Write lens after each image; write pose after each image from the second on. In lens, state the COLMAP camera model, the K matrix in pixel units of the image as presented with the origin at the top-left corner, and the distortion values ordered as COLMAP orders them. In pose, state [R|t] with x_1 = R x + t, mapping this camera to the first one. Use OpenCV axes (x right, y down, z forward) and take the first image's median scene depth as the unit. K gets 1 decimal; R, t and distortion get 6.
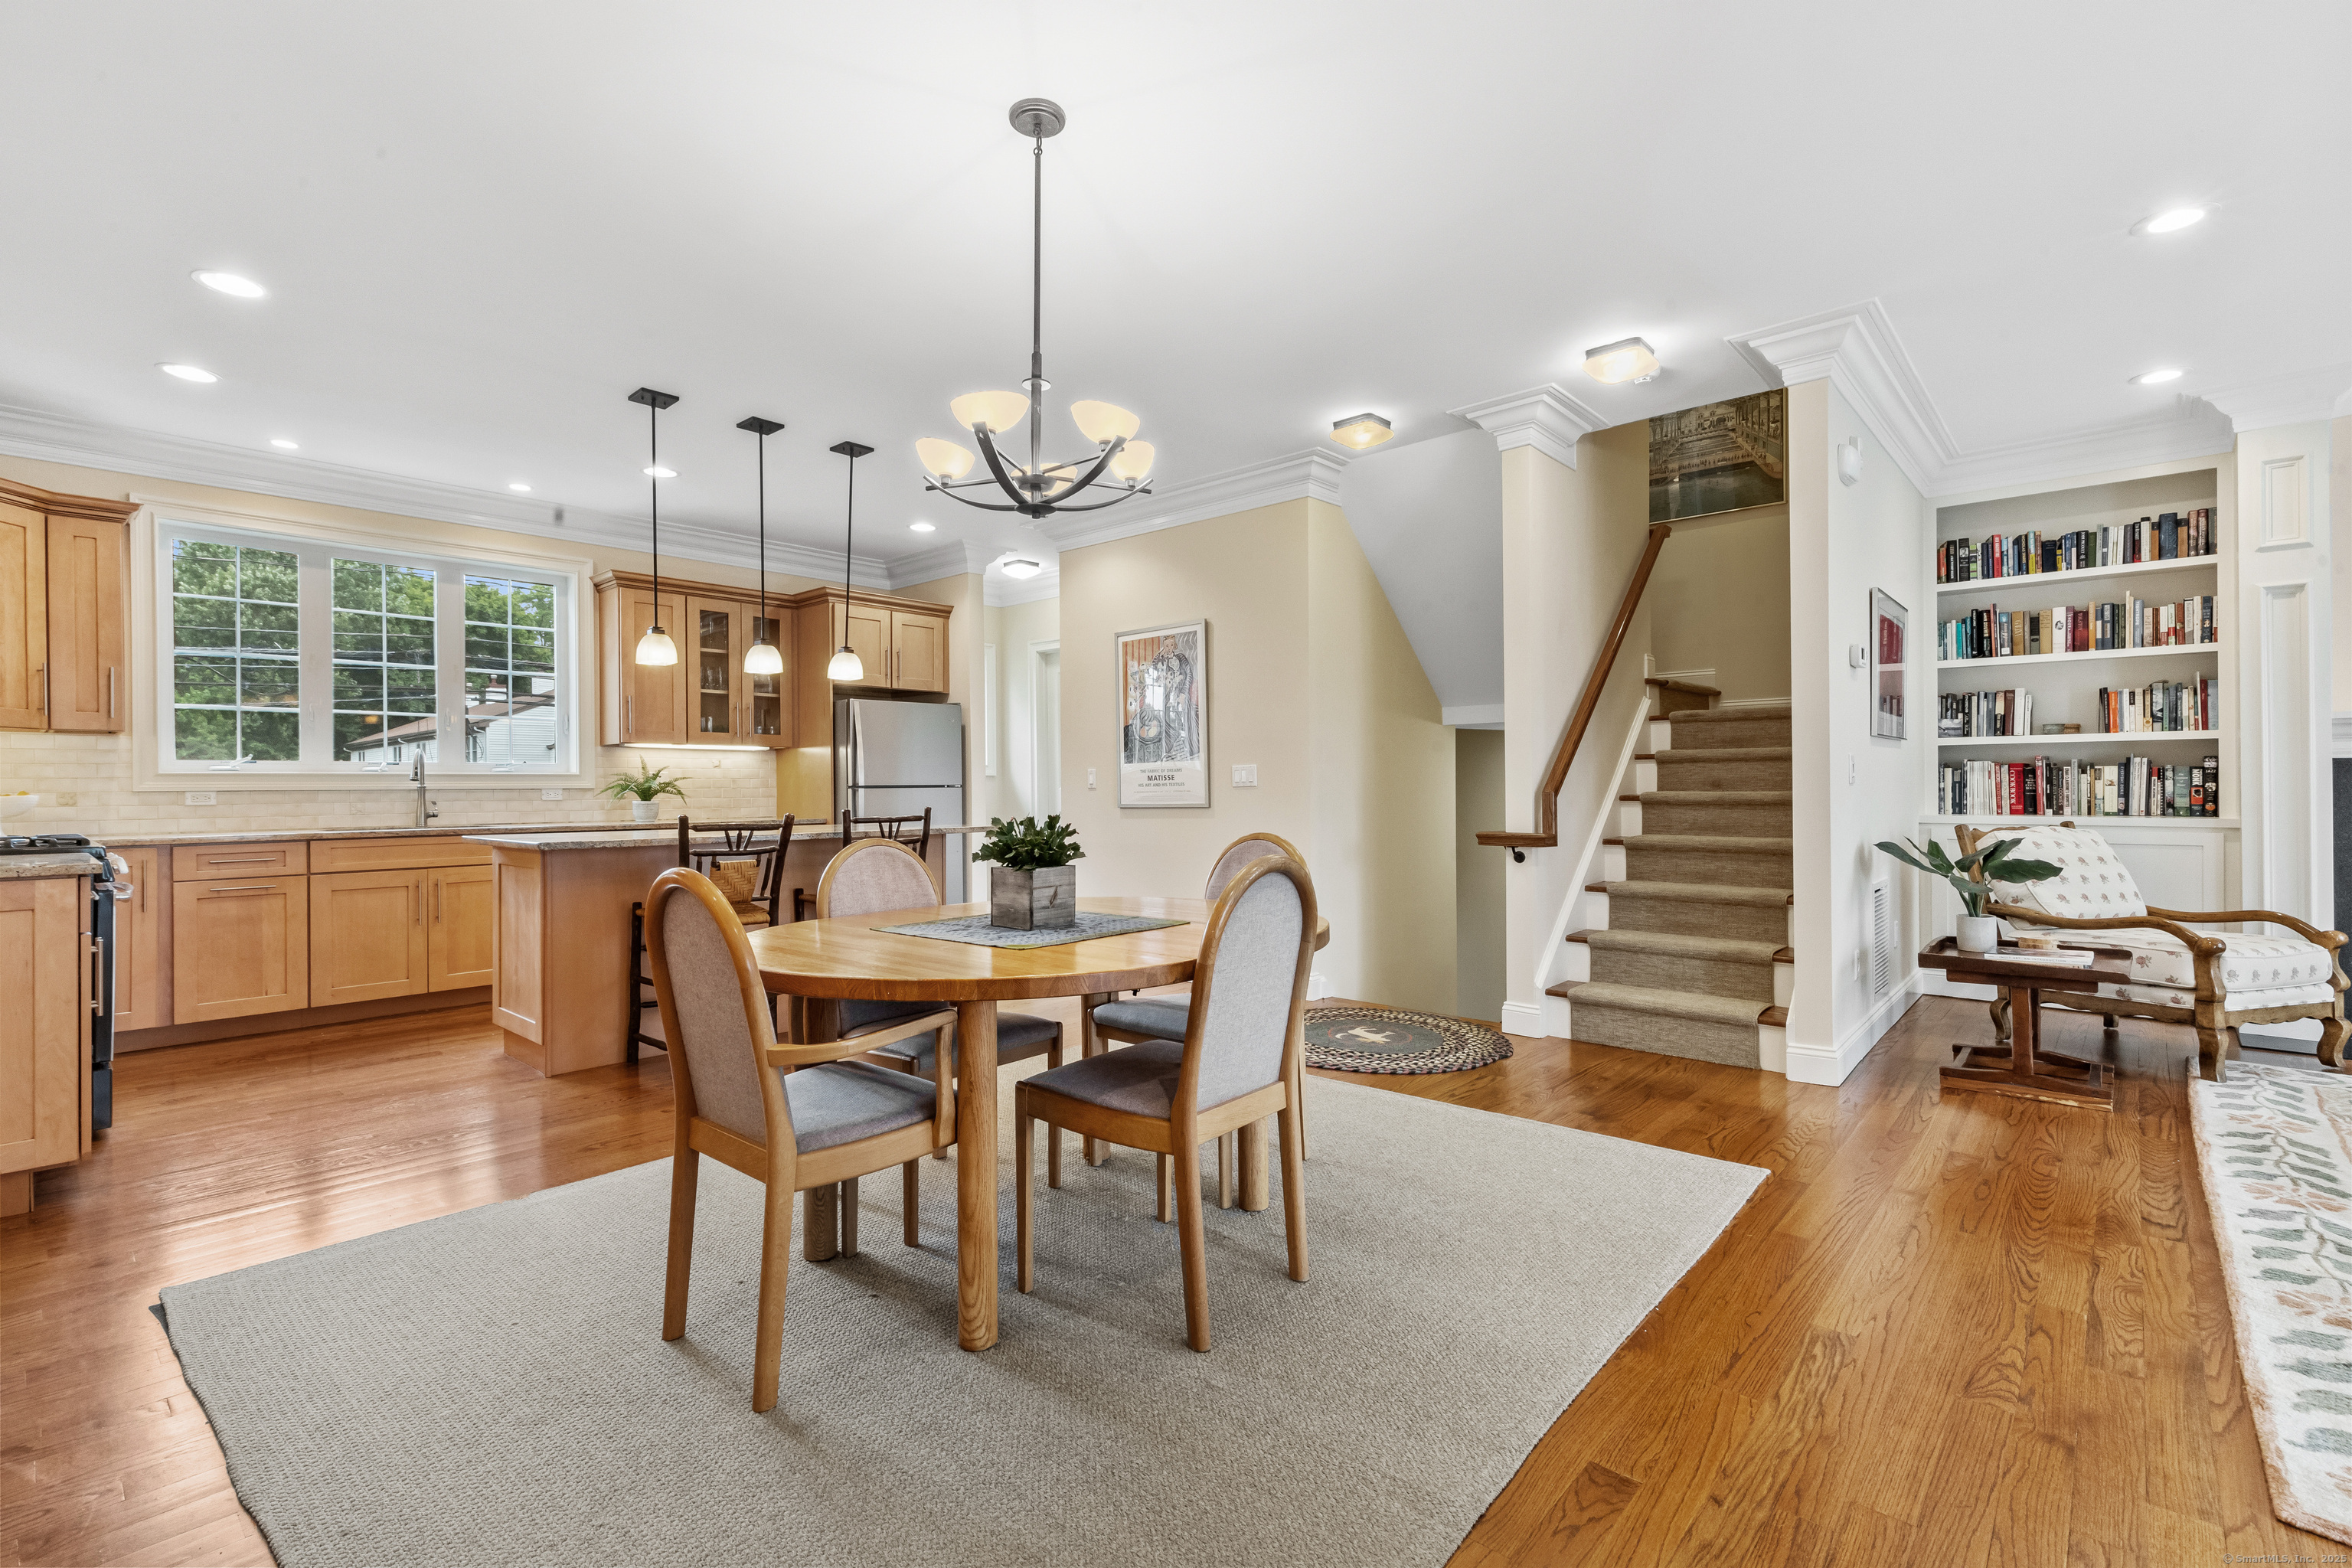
lens RADIAL K [[1059.5, 0, 1162.3], [0, 1059.5, 786.5], [0, 0, 1]] dist [0.007201, -0.001100]
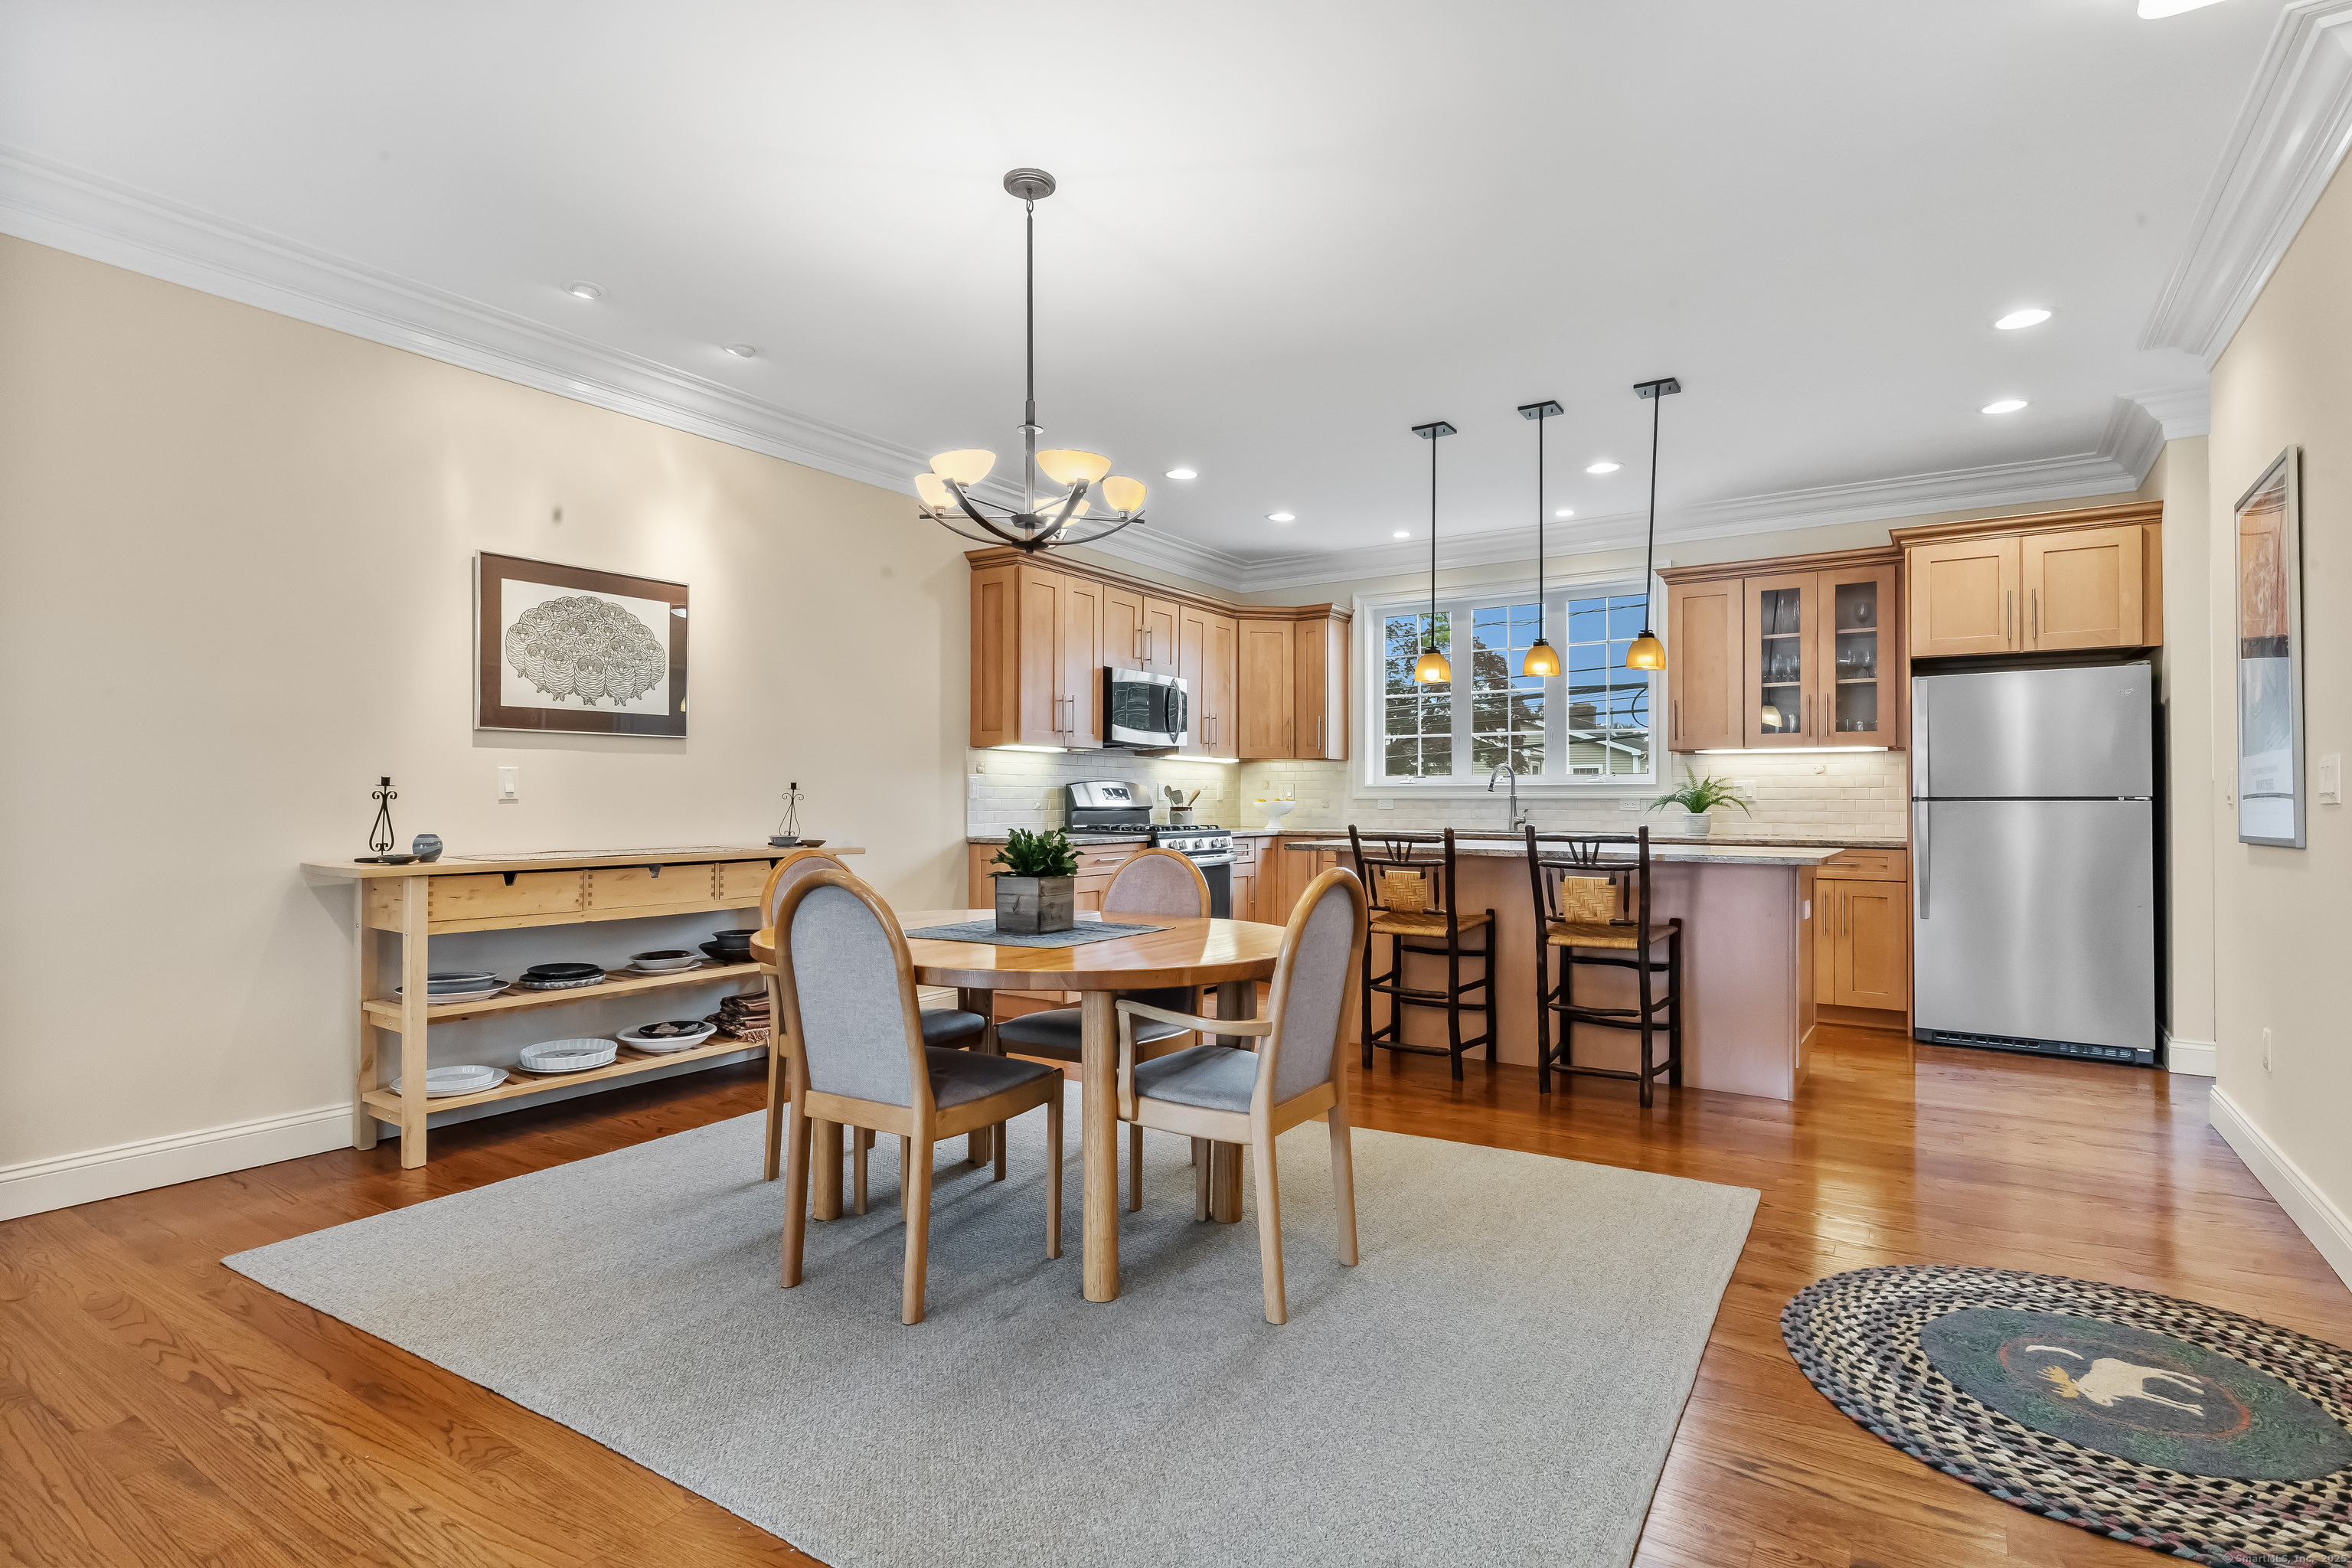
lens RADIAL K [[1176.2, 0, 1167.0], [0, 1176.2, 793.1], [0, 0, 1]] dist [0.001392, 0.000159]
pose [[0.147657, 0.001535, -0.989038, 0.573946], [-0.001207, 0.999998, 0.001372, -0.005389], [0.989038, 0.000992, 0.147658, 0.508682]]
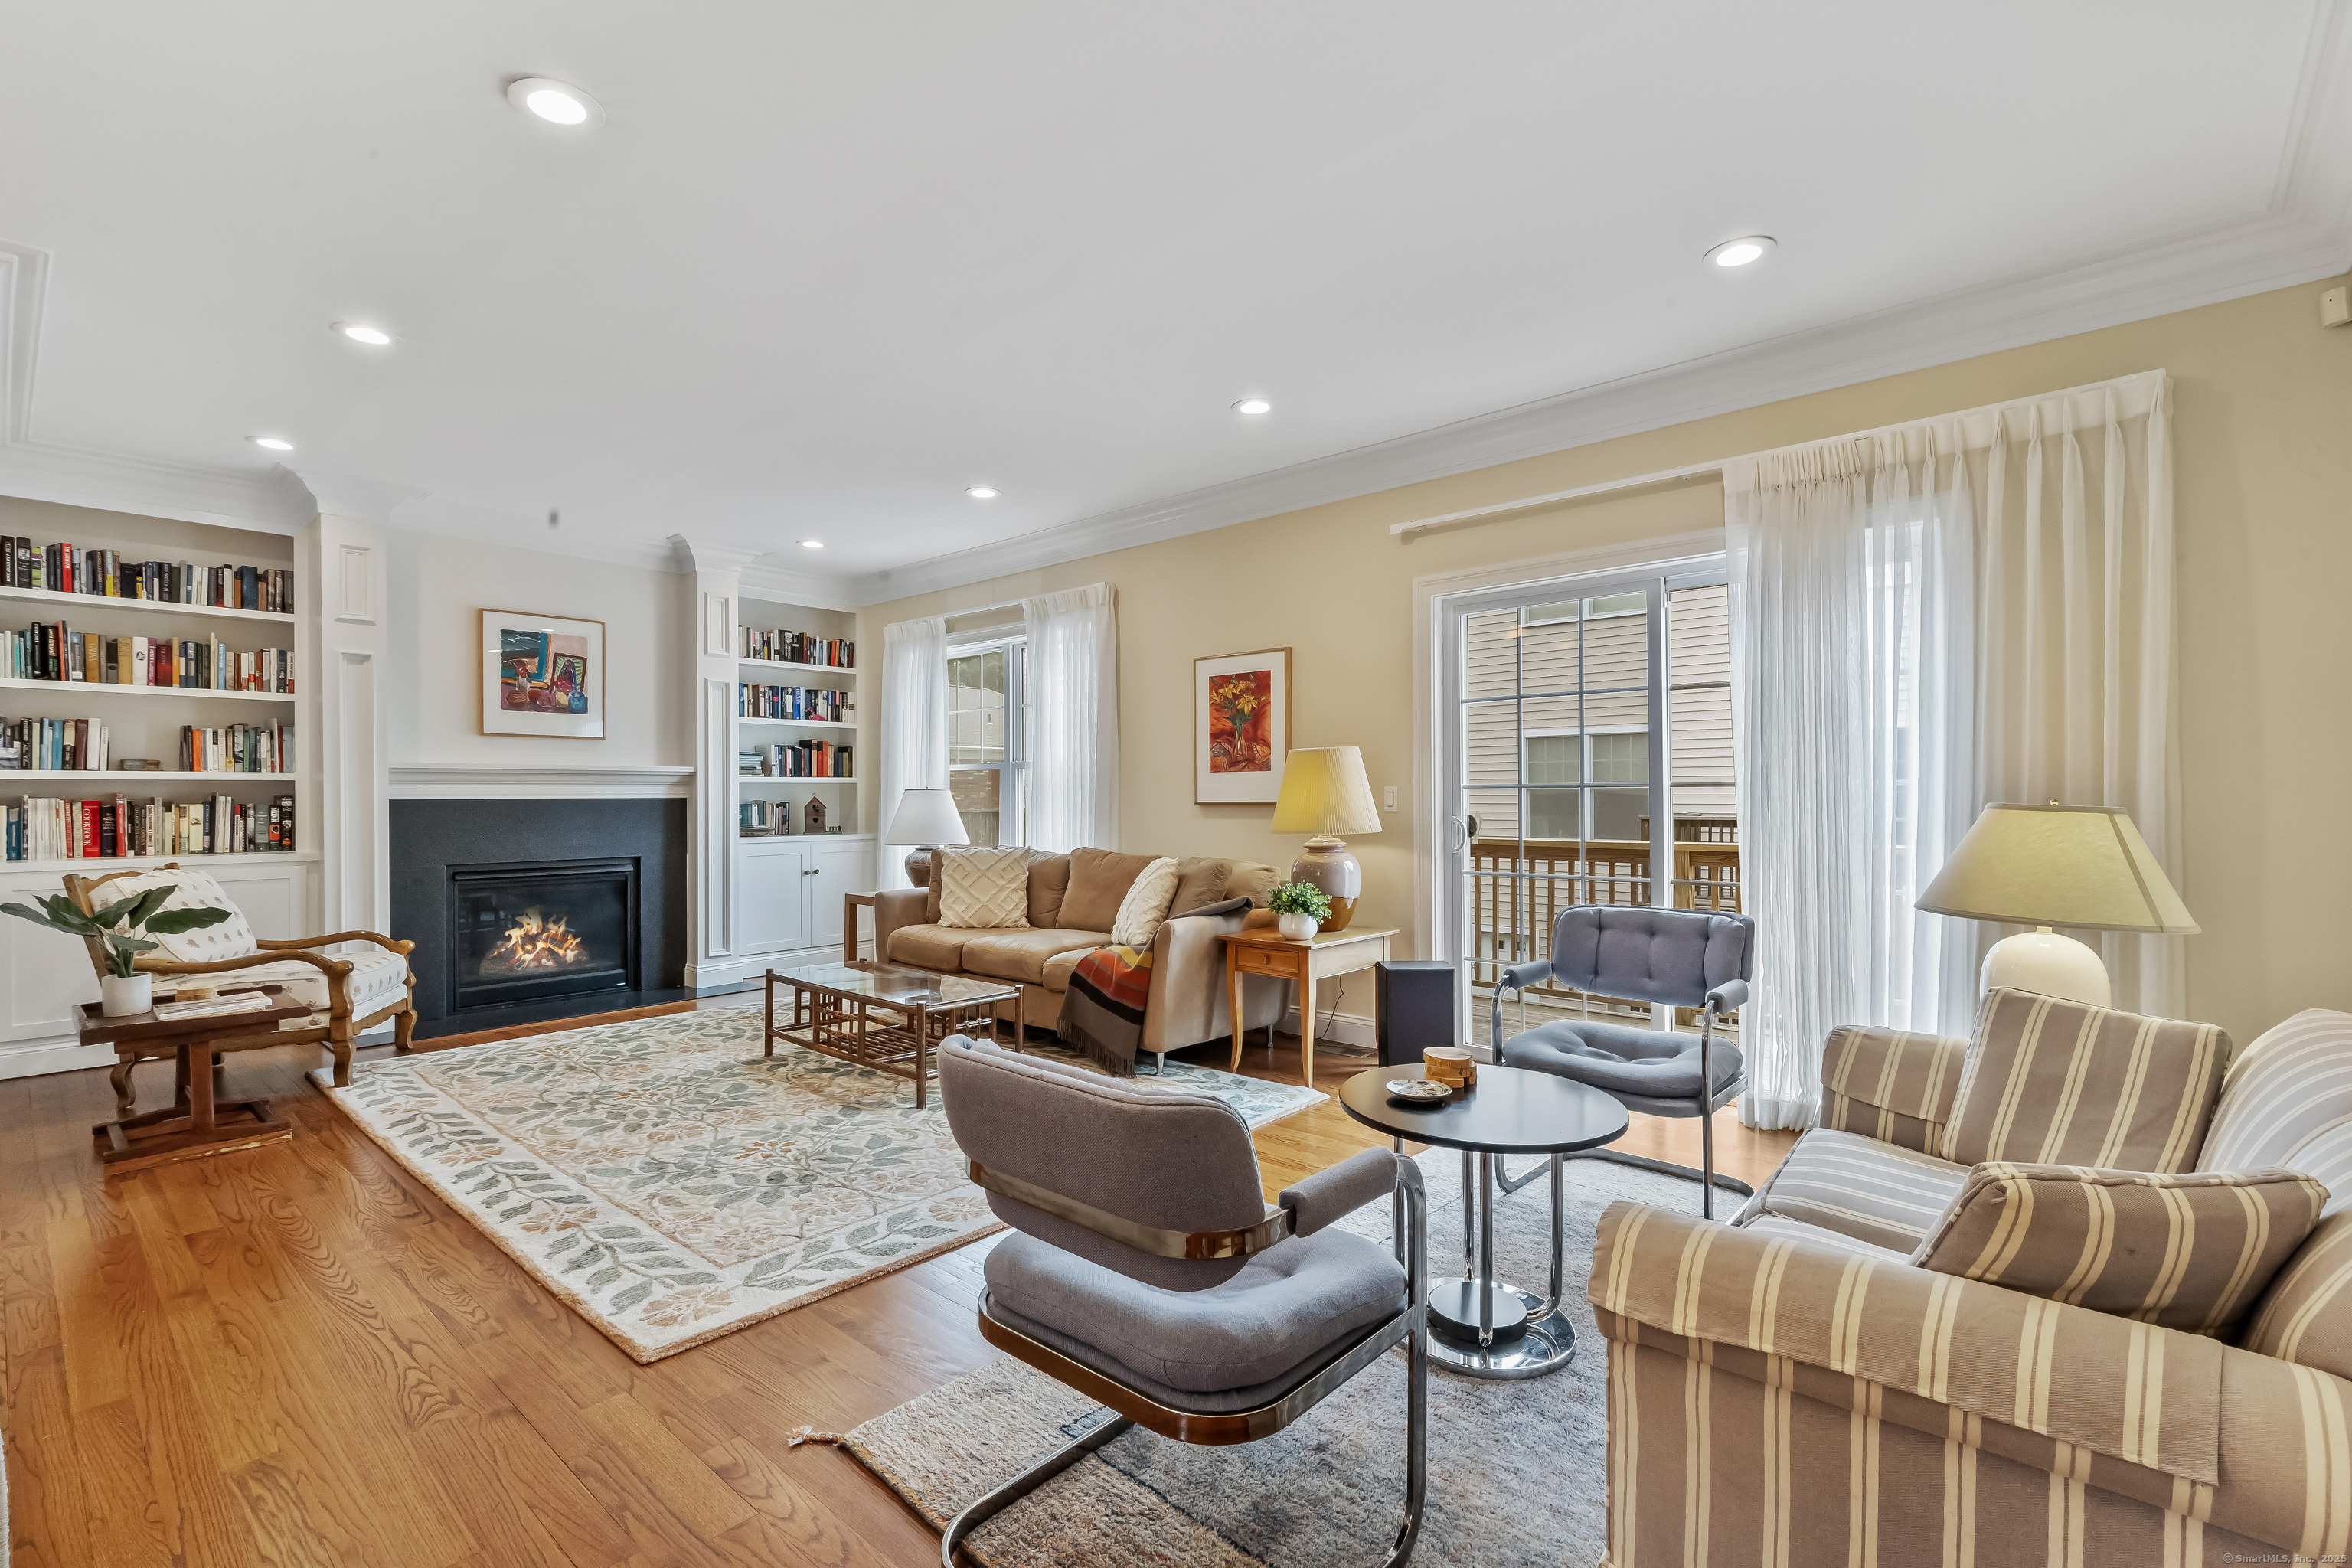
lens RADIAL K [[1063.2, 0, 1163.6], [0, 1063.2, 794.6], [0, 0, 1]] dist [0.001126, 0.000377]
pose [[-0.003433, 0.006504, 0.999973, -0.119485], [0.005589, 0.999963, -0.006485, -0.017922], [-0.999978, 0.005567, -0.003470, 0.099061]]
